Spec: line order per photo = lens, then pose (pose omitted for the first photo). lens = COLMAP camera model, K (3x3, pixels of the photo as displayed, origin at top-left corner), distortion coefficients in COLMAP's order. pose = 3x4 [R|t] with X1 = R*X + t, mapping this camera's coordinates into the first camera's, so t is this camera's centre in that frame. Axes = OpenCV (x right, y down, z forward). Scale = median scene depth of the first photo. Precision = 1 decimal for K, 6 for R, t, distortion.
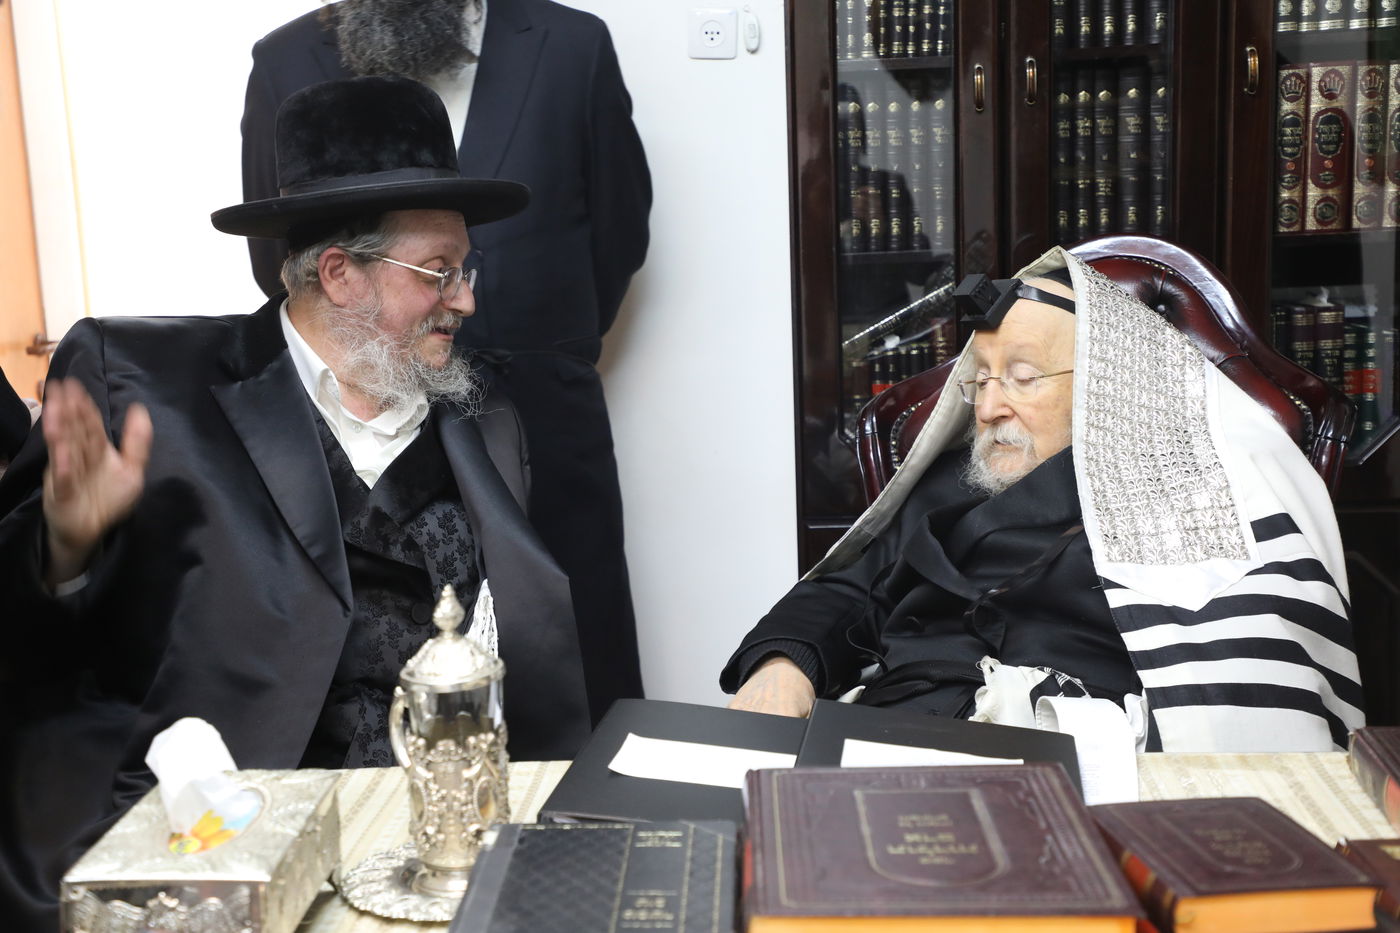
lens RADIAL K [[2116.9, 0, 720.4], [0, 2116.9, 471.9], [0, 0, 1]] dist [0.234550, 0.000000]
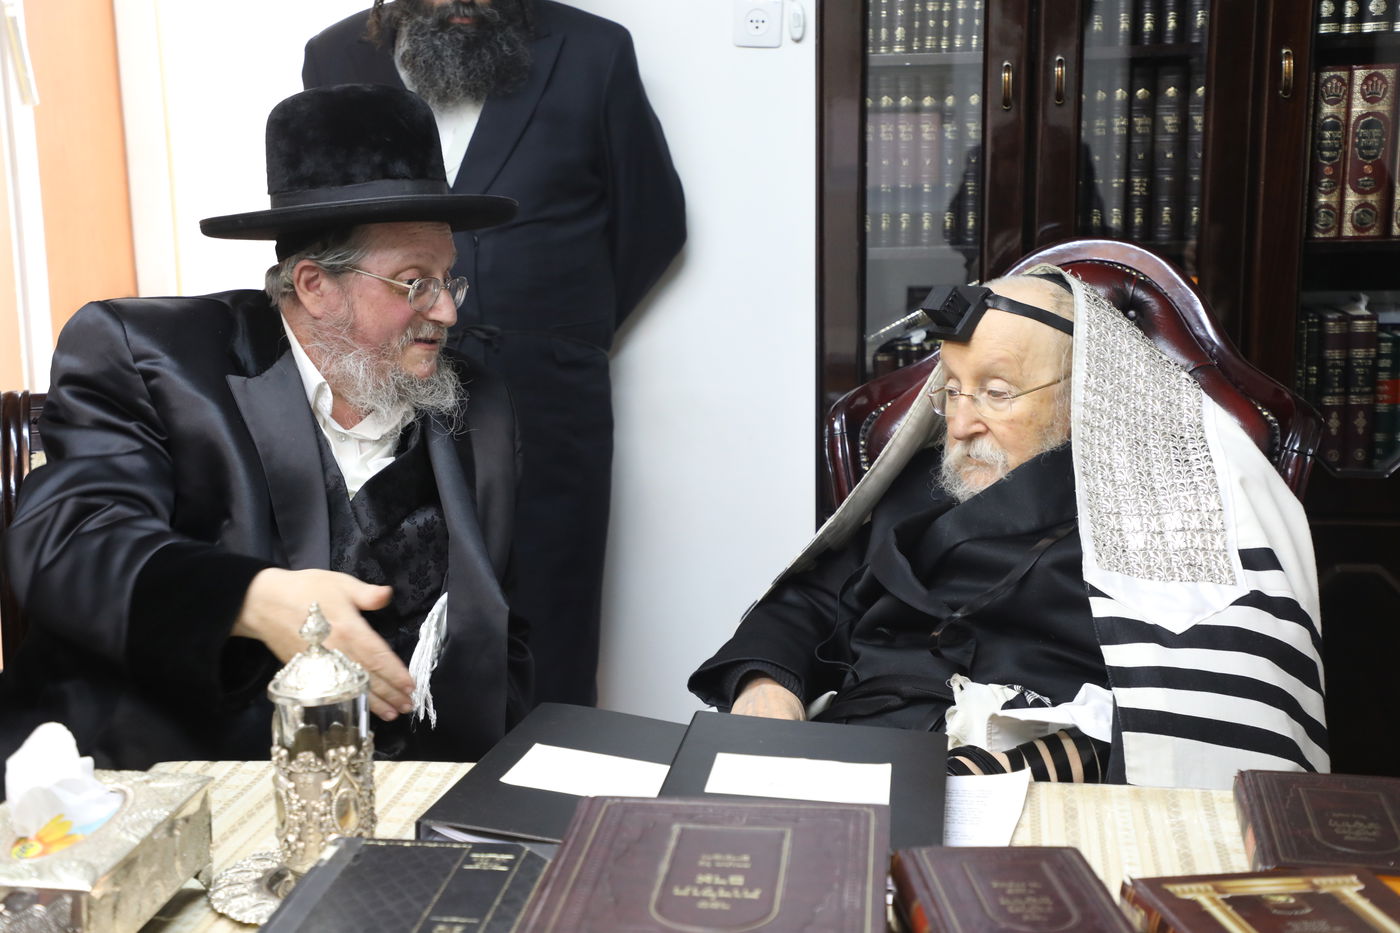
lens RADIAL K [[2116.9, 0, 722.8], [0, 2116.9, 468.0], [0, 0, 1]] dist [0.234550, 0.000000]
pose [[0.995273, 0.035178, -0.090526, 0.117330], [-0.032929, 0.999114, 0.026220, -0.032932], [0.091368, -0.023115, 0.995549, -0.006201]]
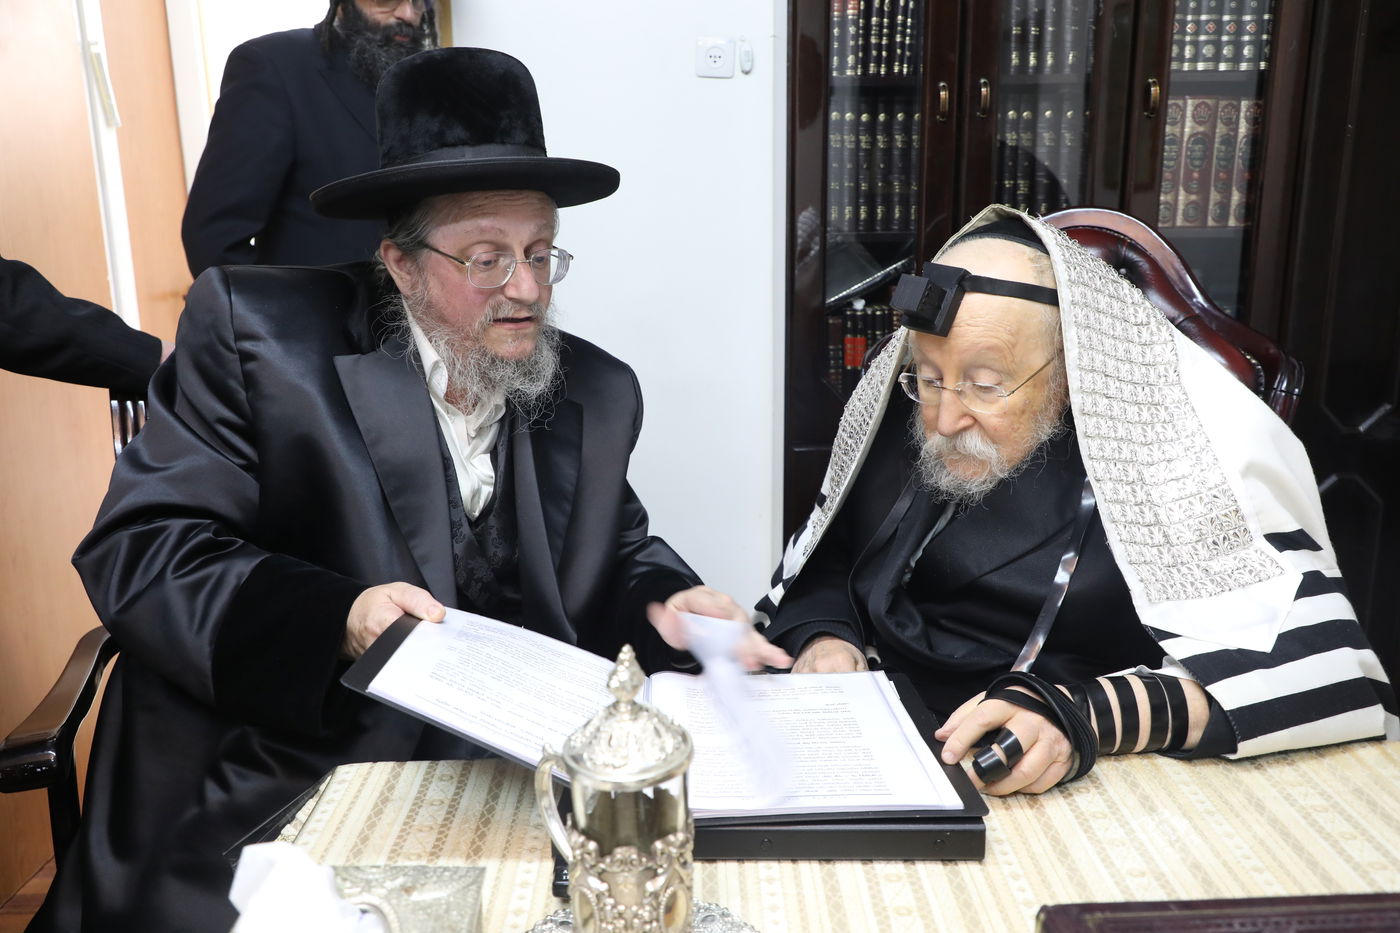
lens RADIAL K [[1155.8, 0, 706.4], [0, 1155.8, 478.3], [0, 0, 1]] dist [-0.002228, 0.016987]
pose [[0.996368, 0.005483, 0.084976, -0.099490], [-0.013845, 0.995077, 0.098138, -0.034374], [-0.084020, -0.098958, 0.991538, 0.439118]]
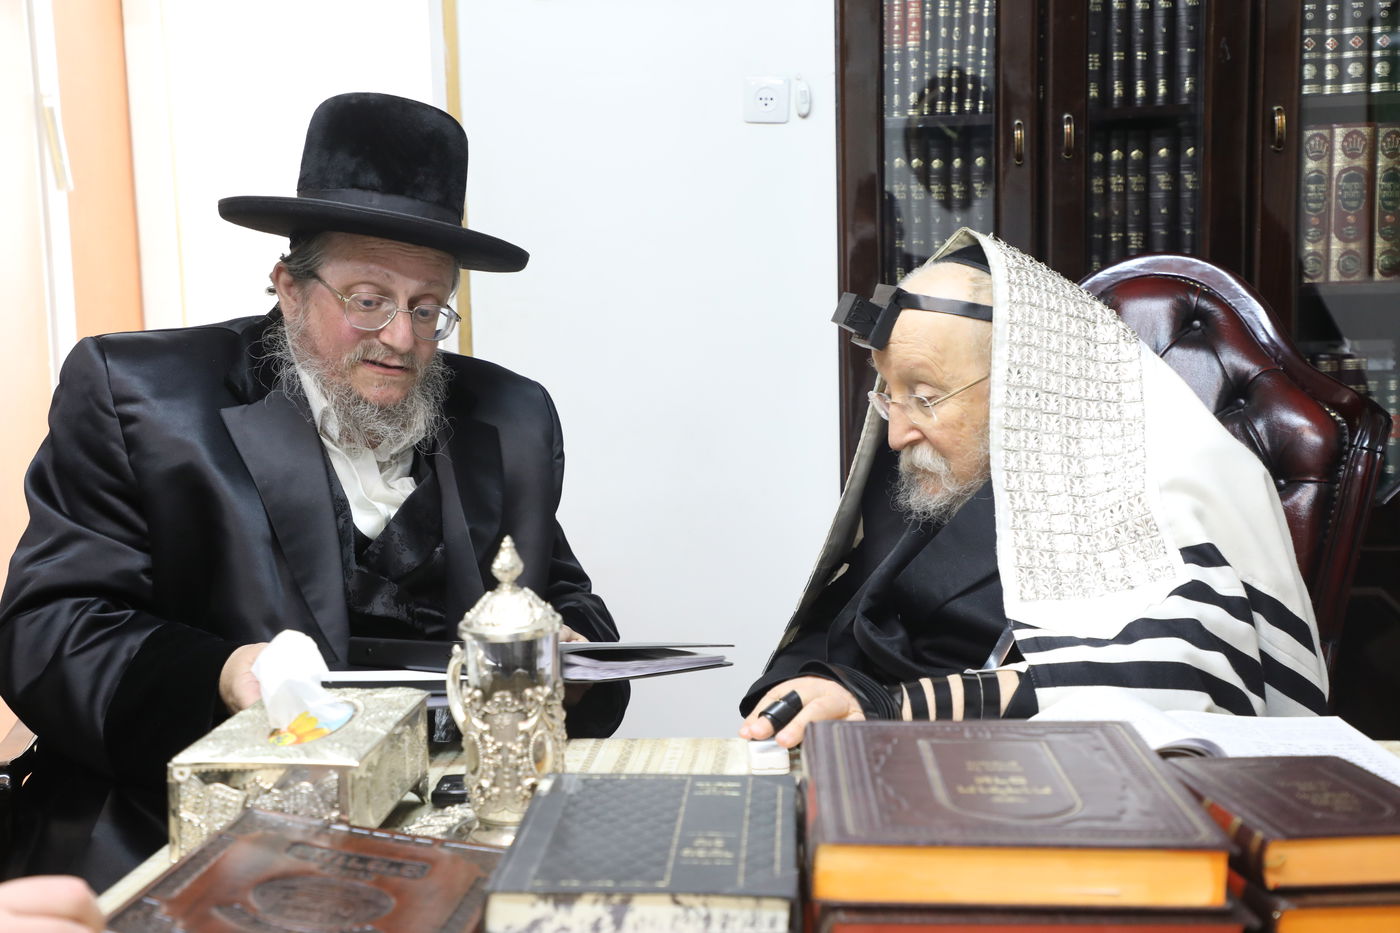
lens RADIAL K [[1886.5, 0, 714.3], [0, 1886.5, 482.6], [0, 0, 1]] dist [0.176682, 0.000000]
pose [[0.999649, 0.013776, -0.022634, -0.008527], [-0.014891, 0.998645, -0.049861, 0.052169], [0.021916, 0.050180, 0.998500, 0.086154]]
